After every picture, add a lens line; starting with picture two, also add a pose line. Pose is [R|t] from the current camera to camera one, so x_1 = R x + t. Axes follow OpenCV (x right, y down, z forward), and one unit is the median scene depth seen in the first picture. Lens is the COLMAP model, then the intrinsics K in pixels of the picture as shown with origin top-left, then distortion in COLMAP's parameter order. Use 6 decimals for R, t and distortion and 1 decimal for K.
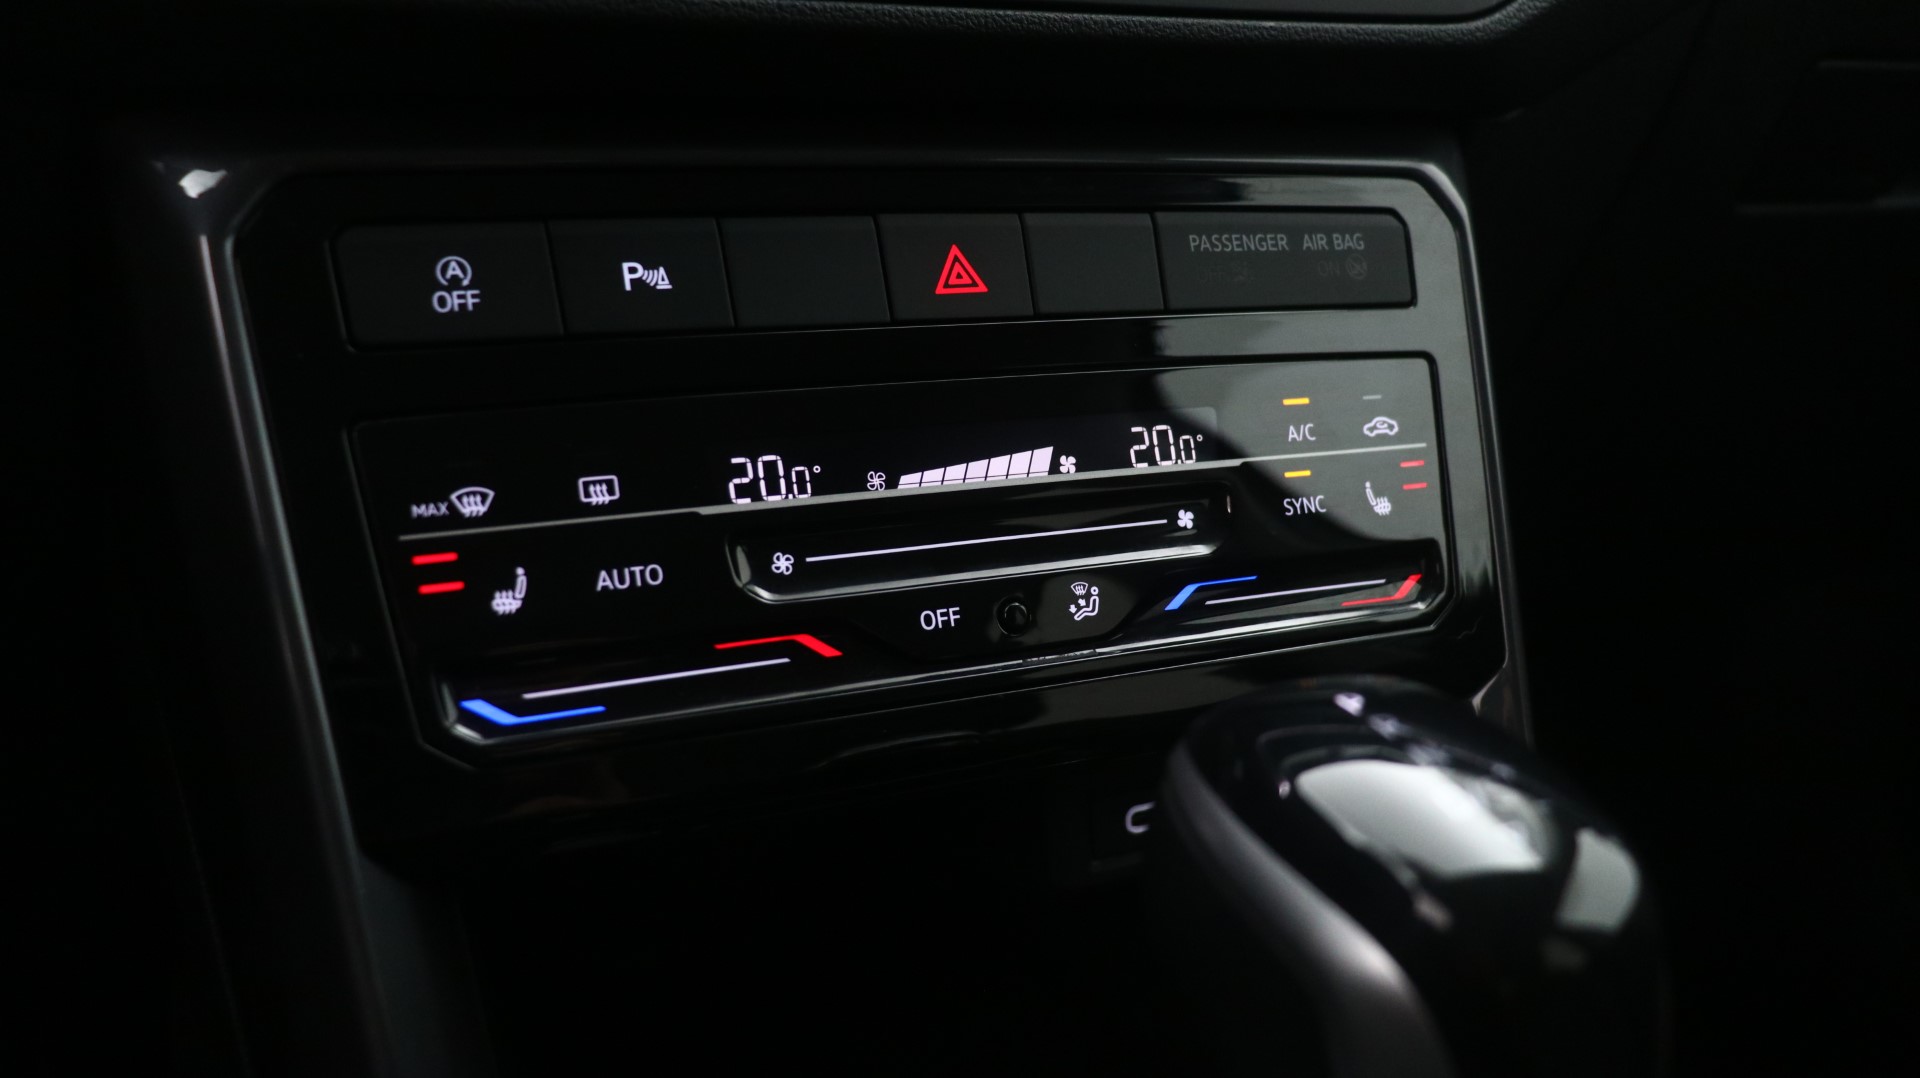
lens RADIAL K [[1461.4, 0, 960.7], [0, 1461.4, 547.0], [0, 0, 1]] dist [-0.033966, -0.000280]
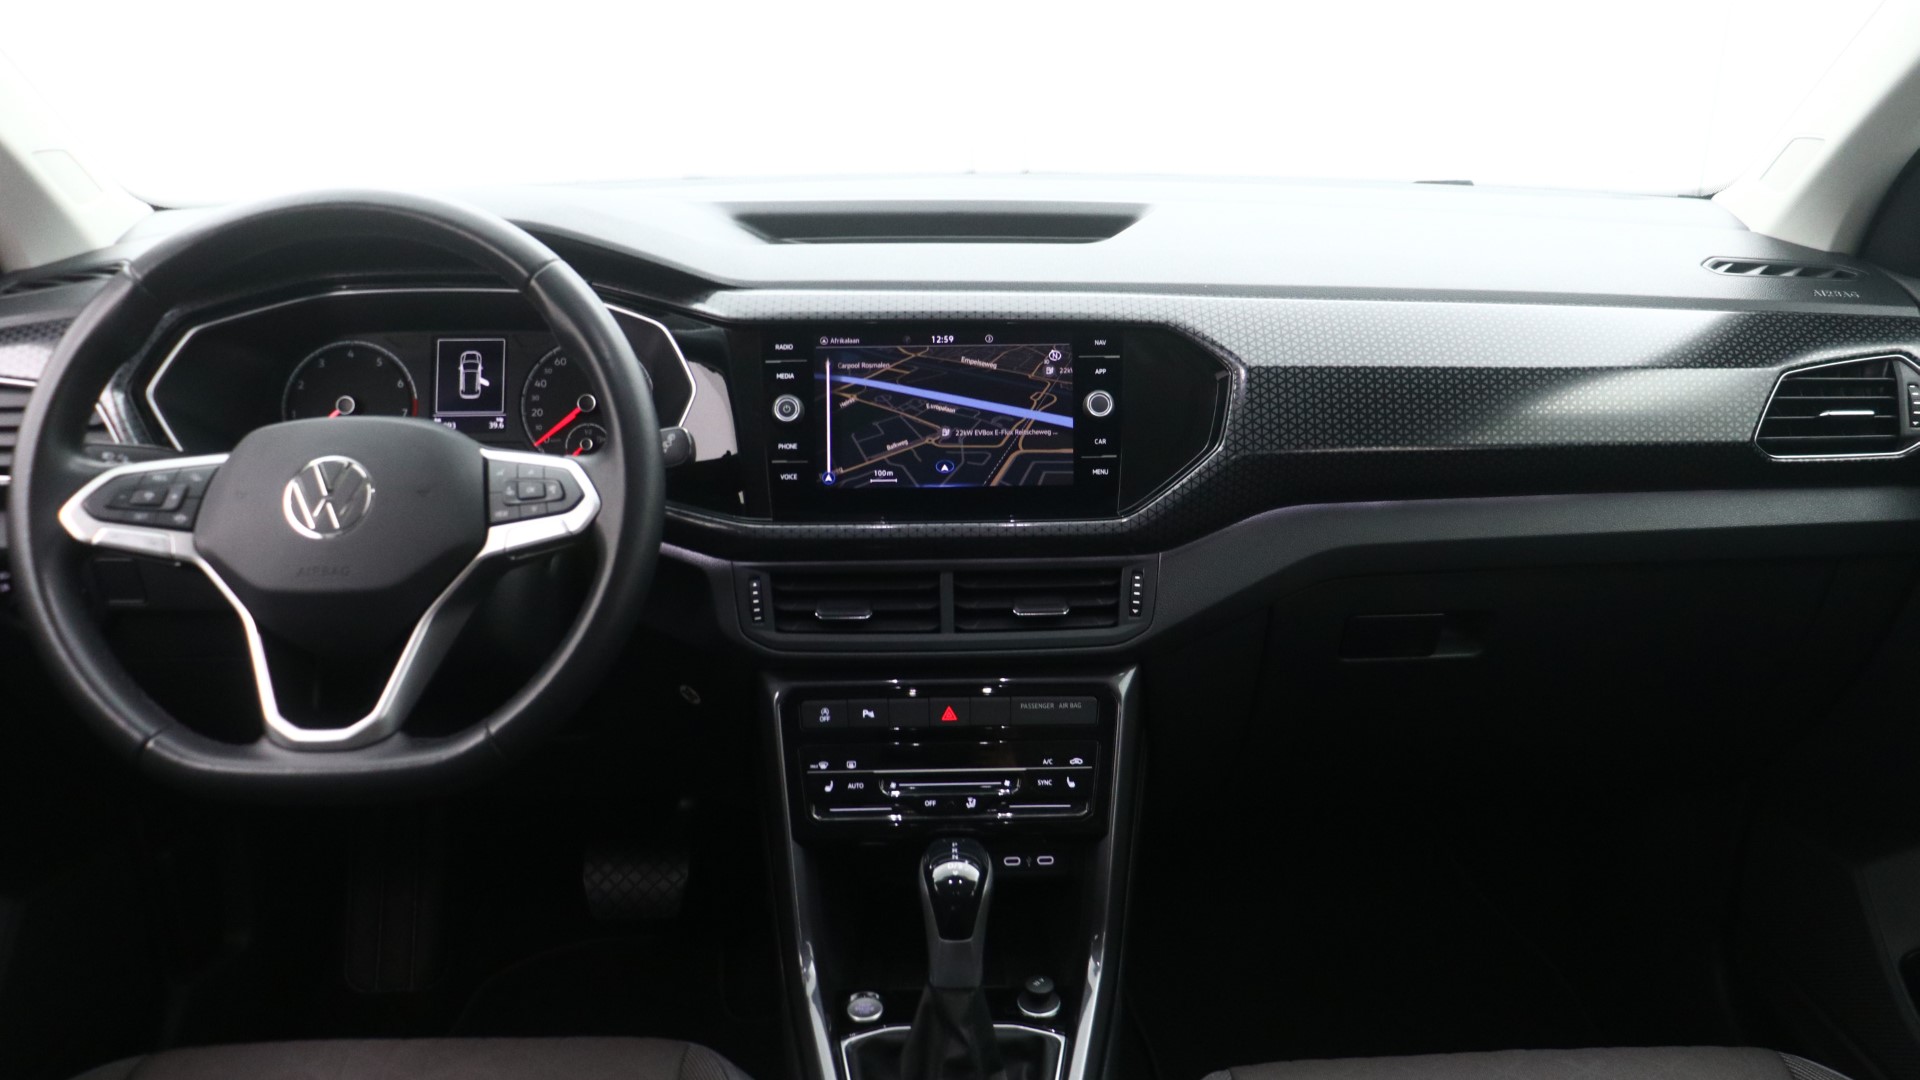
lens RADIAL K [[1890.2, 0, 969.7], [0, 1890.2, 535.4], [0, 0, 1]] dist [-0.043410, 0.000000]
pose [[0.944876, 0.107449, -0.309295, 1.759819], [-0.100465, 0.994197, 0.038470, -0.973855], [0.311634, -0.005276, 0.950188, -4.253417]]
